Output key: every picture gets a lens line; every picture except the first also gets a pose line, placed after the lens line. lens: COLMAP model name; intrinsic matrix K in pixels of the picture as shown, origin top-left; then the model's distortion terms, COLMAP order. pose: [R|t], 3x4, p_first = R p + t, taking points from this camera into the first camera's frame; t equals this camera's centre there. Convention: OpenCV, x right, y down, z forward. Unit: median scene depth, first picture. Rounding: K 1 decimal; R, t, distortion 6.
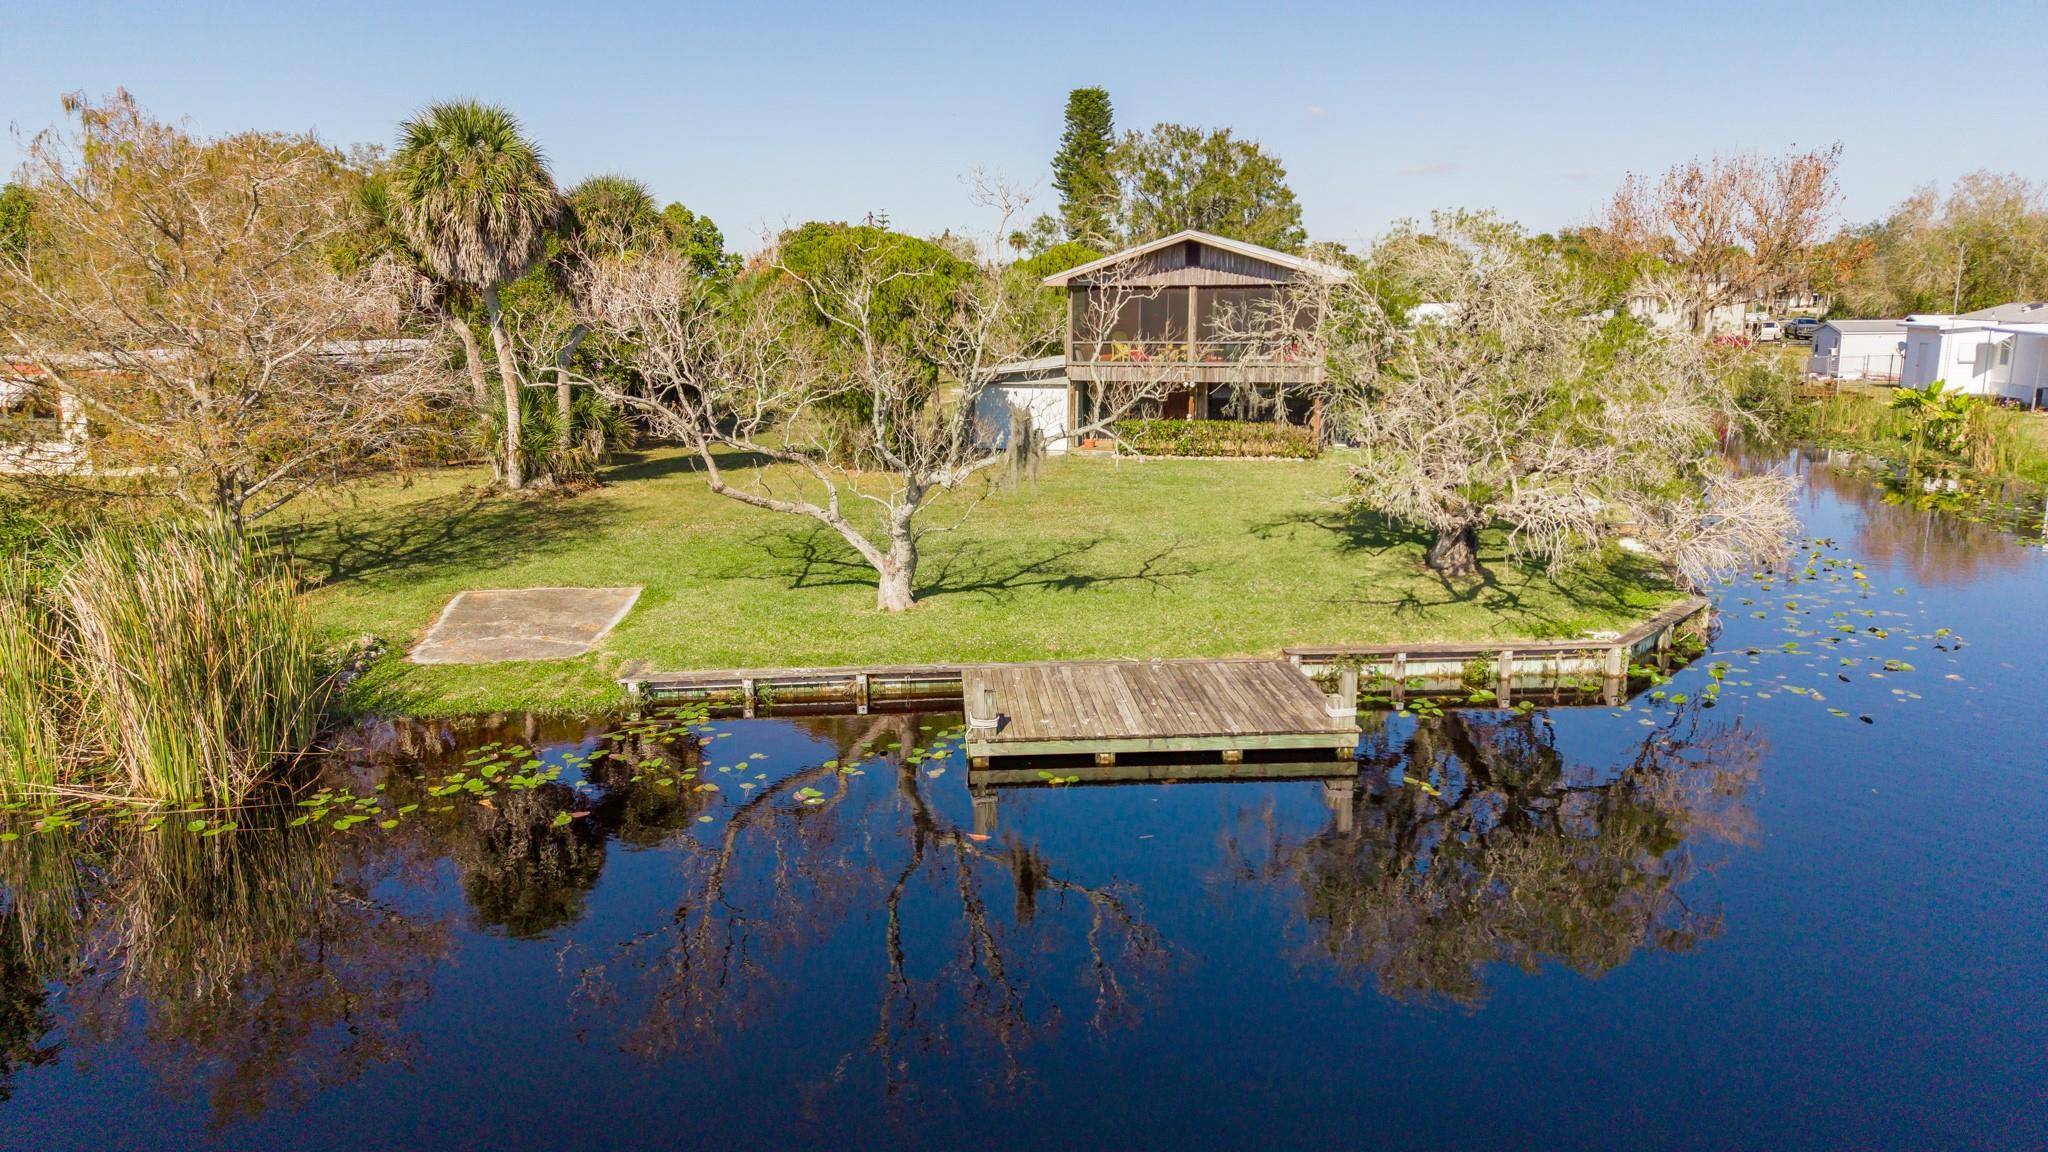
lens RADIAL K [[1402.1, 0, 1024.0], [0, 1402.1, 576.0], [0, 0, 1]] dist [0.101002, -0.077092]
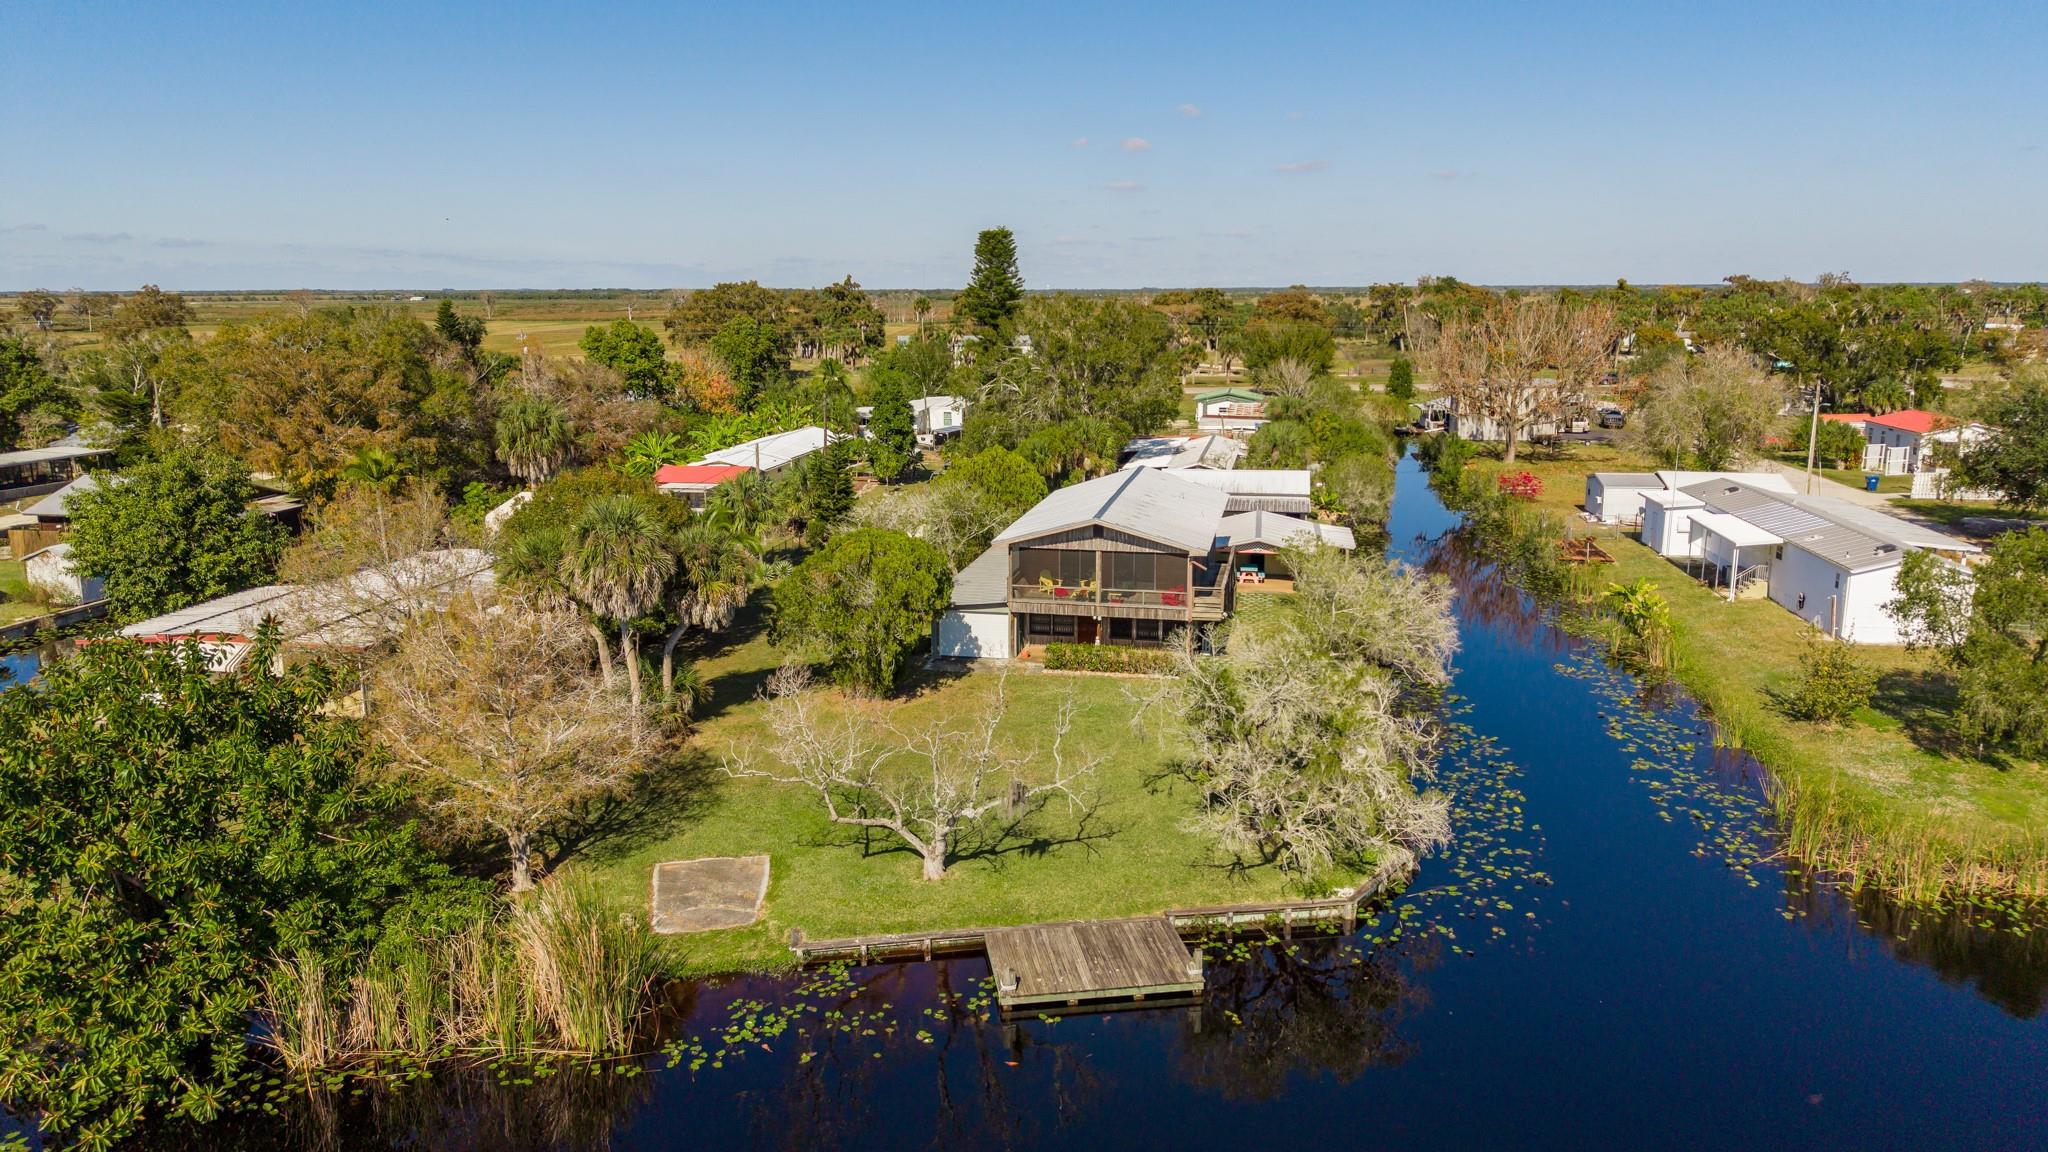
lens RADIAL K [[1429.7, 0, 1024.0], [0, 1429.7, 576.0], [0, 0, 1]] dist [0.130592, -0.000409]
pose [[0.996782, -0.015751, 0.078596, -0.122058], [0.014487, 0.999757, 0.016628, -0.384494], [-0.078839, -0.015436, 0.996768, -0.748642]]
